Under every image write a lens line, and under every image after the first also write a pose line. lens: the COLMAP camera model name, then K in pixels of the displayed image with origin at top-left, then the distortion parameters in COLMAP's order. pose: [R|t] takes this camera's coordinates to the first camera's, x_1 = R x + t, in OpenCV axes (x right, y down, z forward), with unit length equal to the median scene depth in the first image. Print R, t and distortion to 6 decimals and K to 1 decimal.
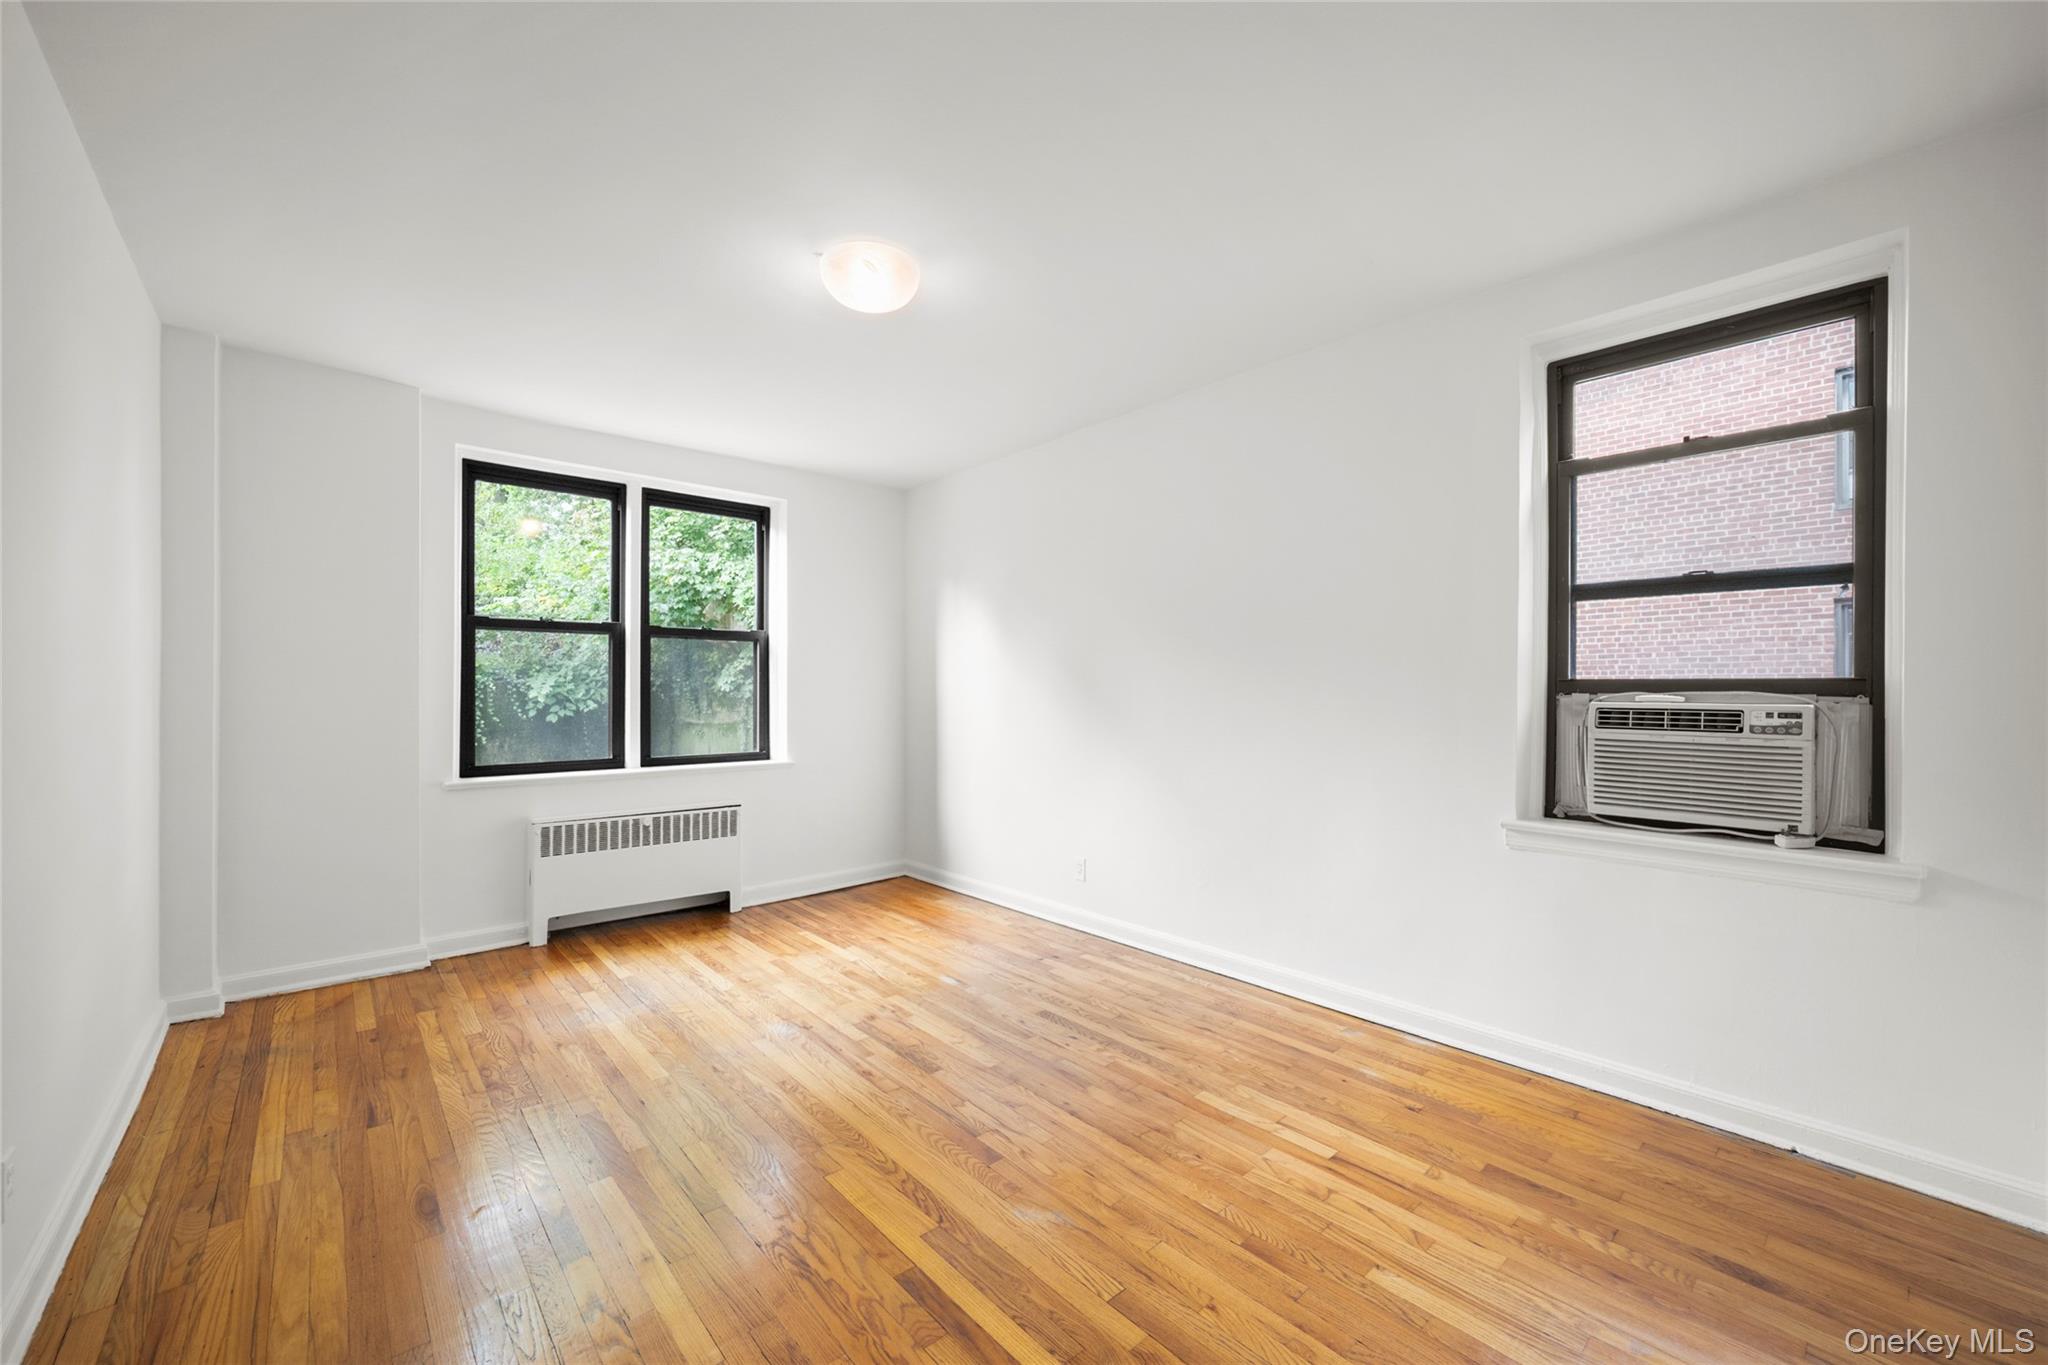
lens RADIAL K [[811.4, 0, 1029.2], [0, 811.4, 691.7], [0, 0, 1]] dist [-0.000216, -0.000096]
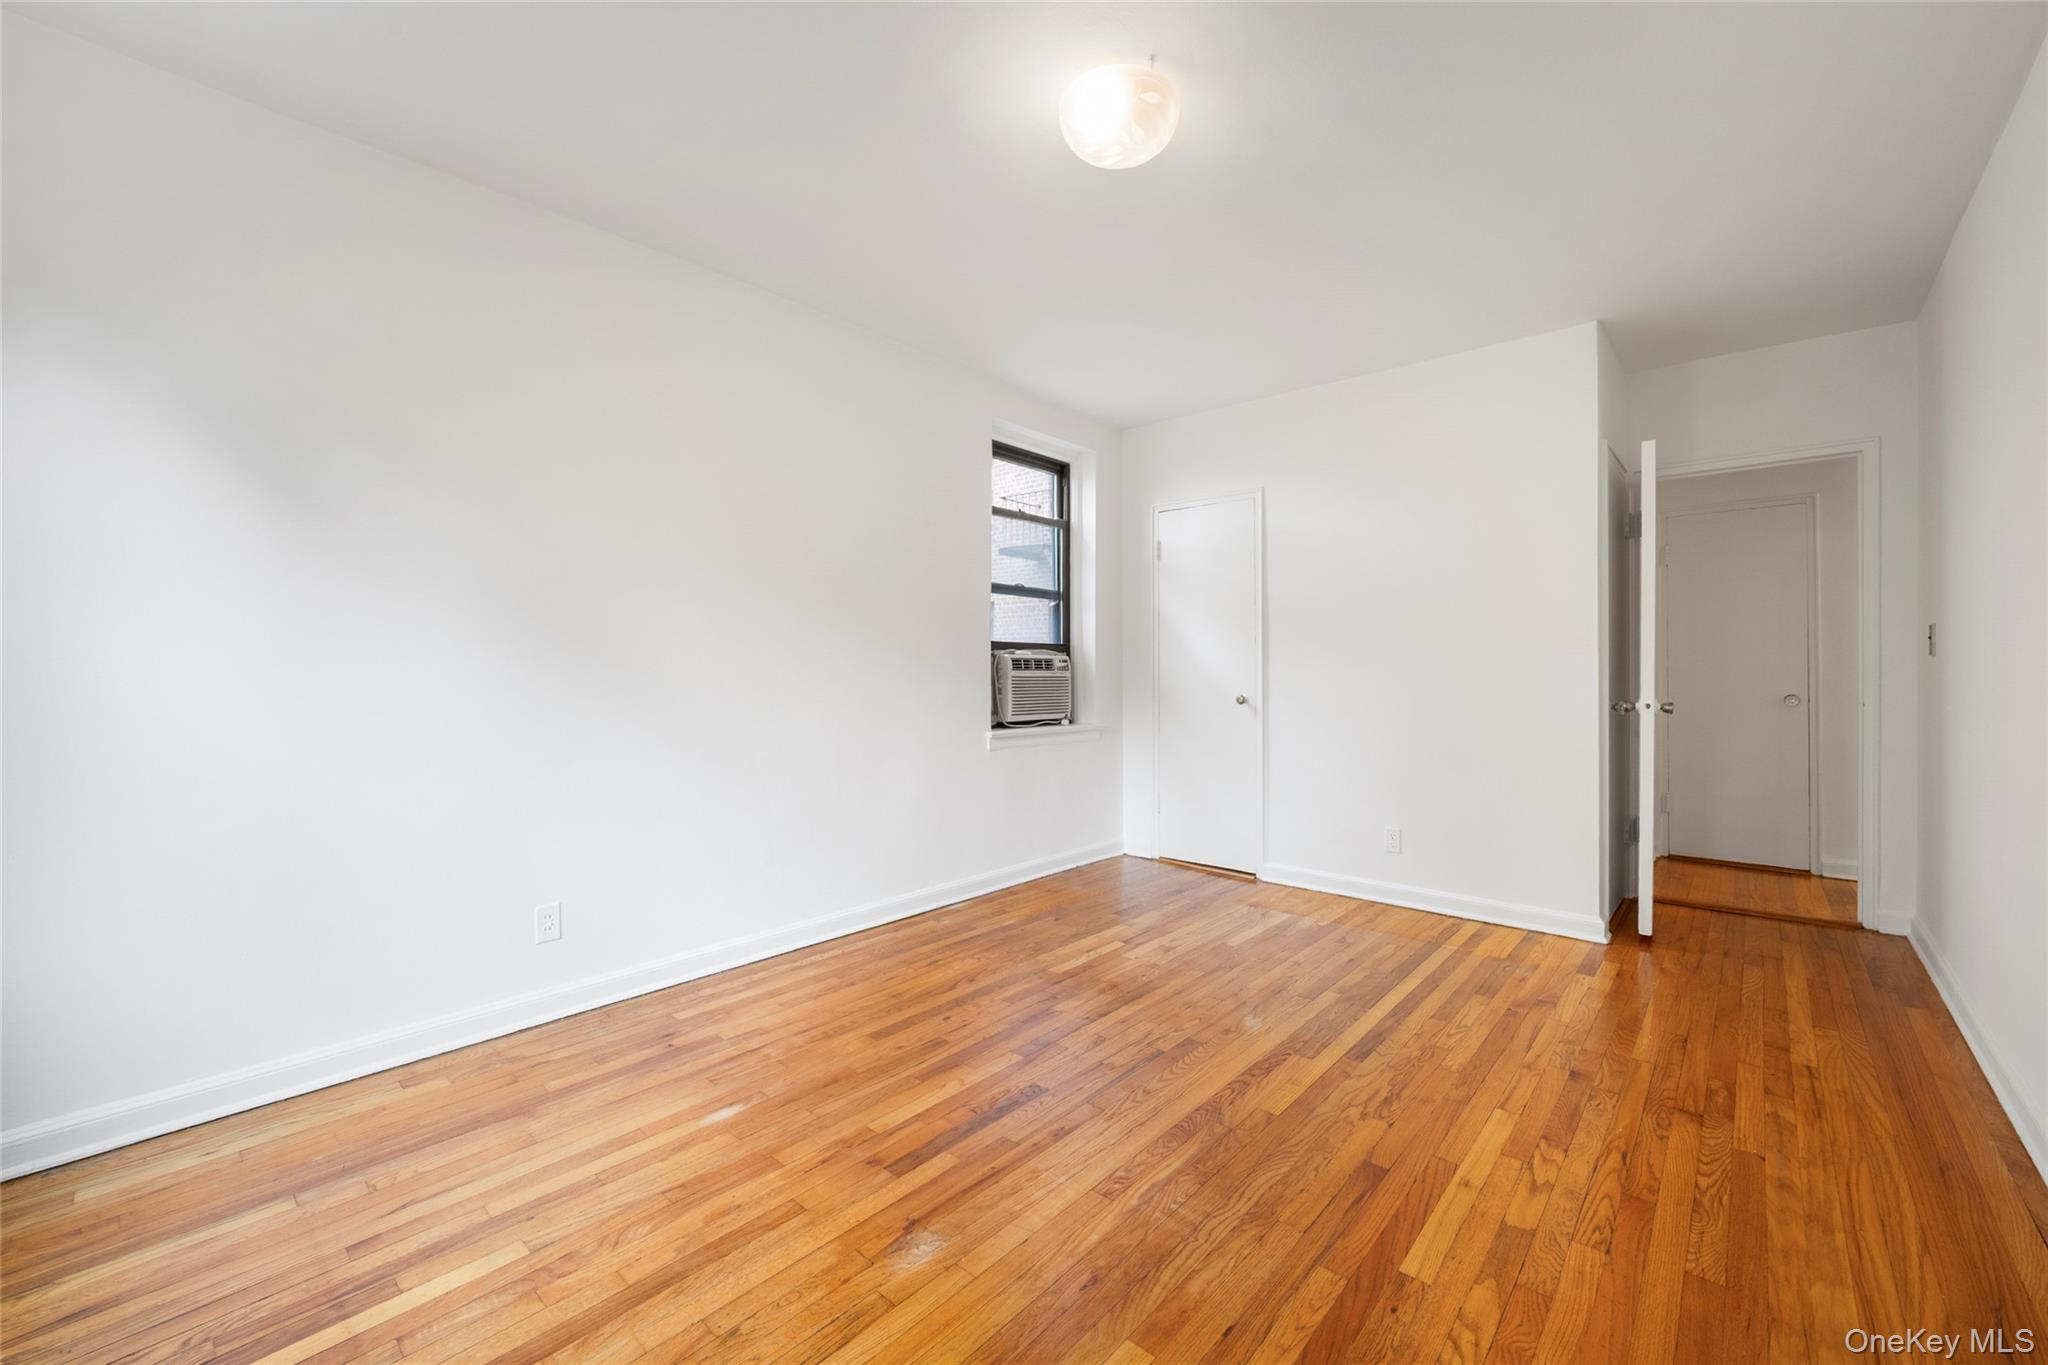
lens RADIAL K [[834.7, 0, 1026.4], [0, 834.7, 676.6], [0, 0, 1]] dist [-0.000485, -0.000039]
pose [[-0.127936, -0.007954, 0.991751, -1.008648], [0.002439, 0.999962, 0.008335, 0.043407], [-0.991779, 0.003485, -0.127912, 1.184177]]
